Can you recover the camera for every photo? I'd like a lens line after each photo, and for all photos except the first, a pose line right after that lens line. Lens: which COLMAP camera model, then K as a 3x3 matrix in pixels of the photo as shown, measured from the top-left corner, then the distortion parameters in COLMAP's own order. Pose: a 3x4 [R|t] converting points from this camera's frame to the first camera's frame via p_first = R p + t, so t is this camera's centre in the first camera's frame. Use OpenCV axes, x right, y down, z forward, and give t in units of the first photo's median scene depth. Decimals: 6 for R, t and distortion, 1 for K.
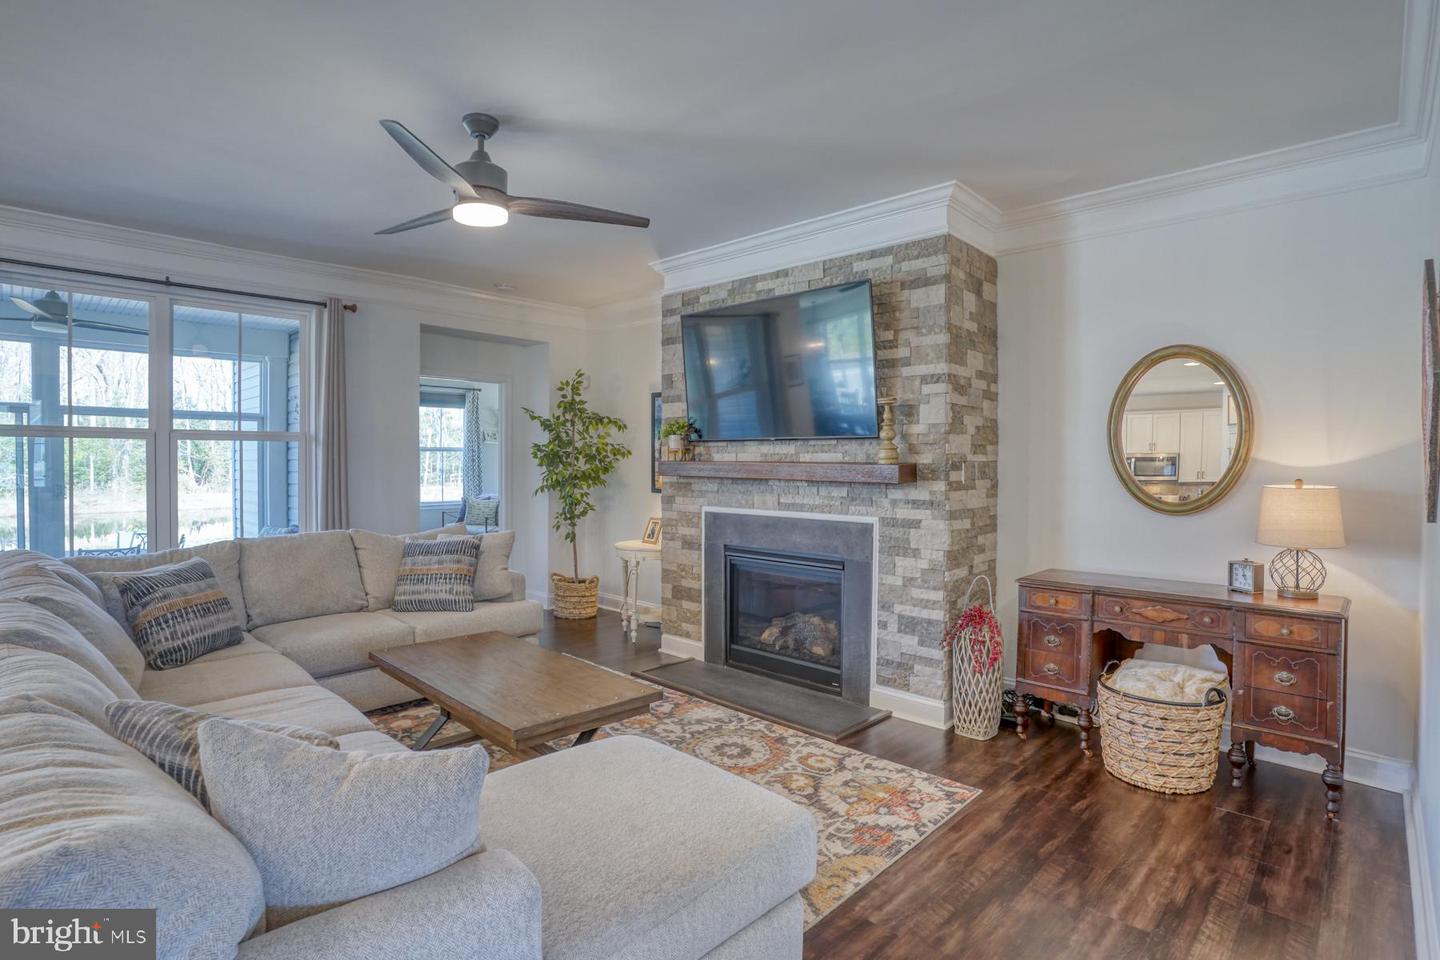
lens RADIAL K [[707.4, 0, 714.9], [0, 707.4, 473.0], [0, 0, 1]] dist [-0.054695, 0.000304]
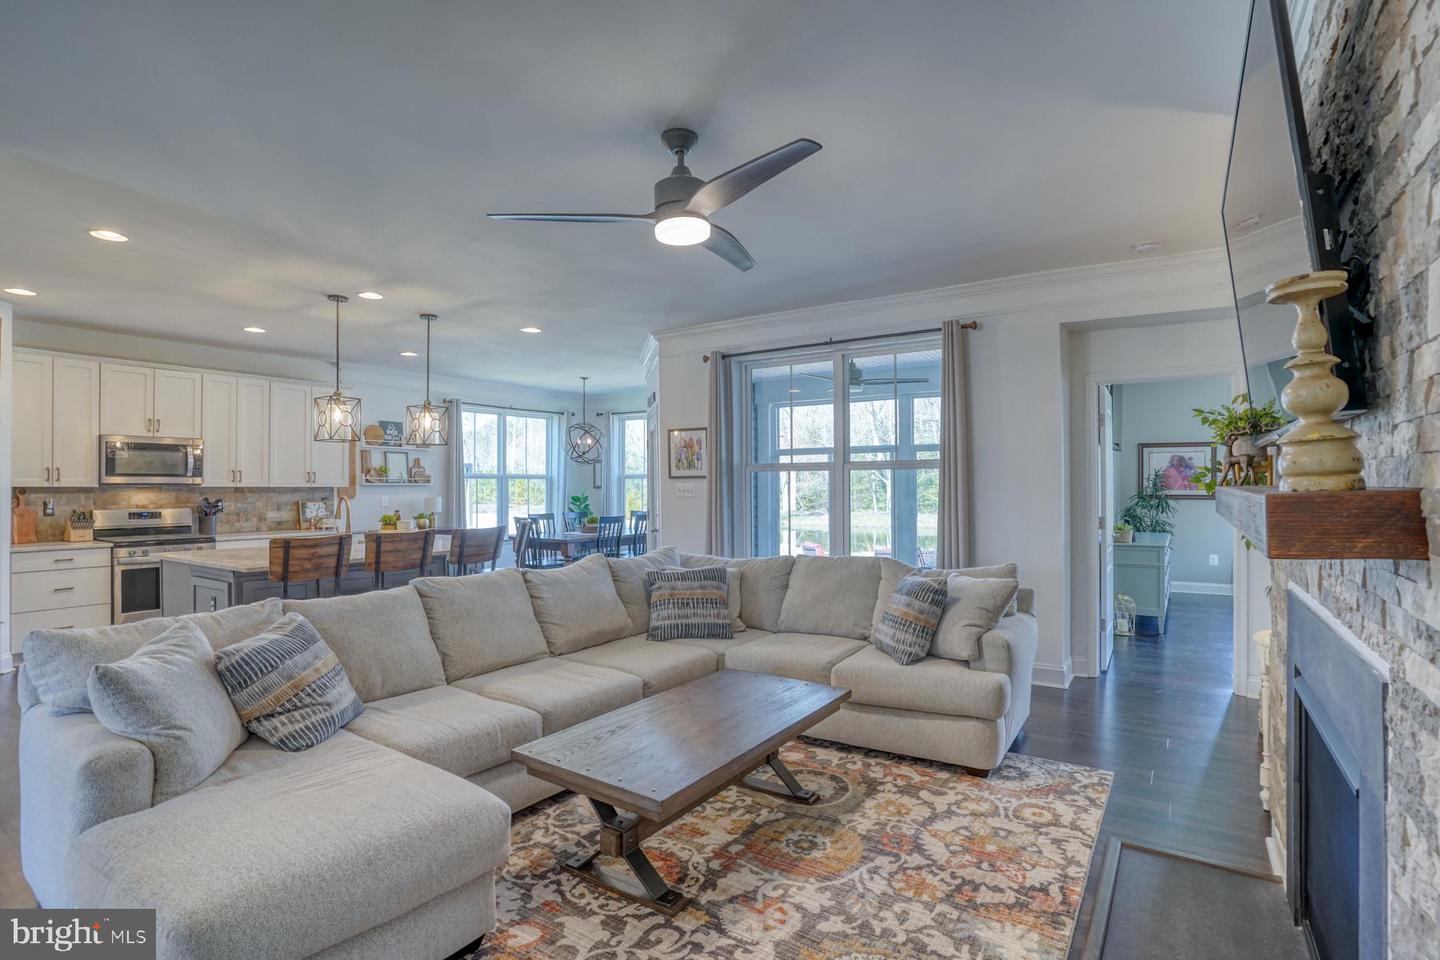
lens RADIAL K [[707.4, 0, 722.7], [0, 707.4, 489.6], [0, 0, 1]] dist [-0.054695, 0.000304]
pose [[0.175605, -0.001346, -0.984460, 0.531059], [-0.009719, 0.999948, -0.003100, -0.012682], [0.984413, 0.010112, 0.175583, 0.749771]]
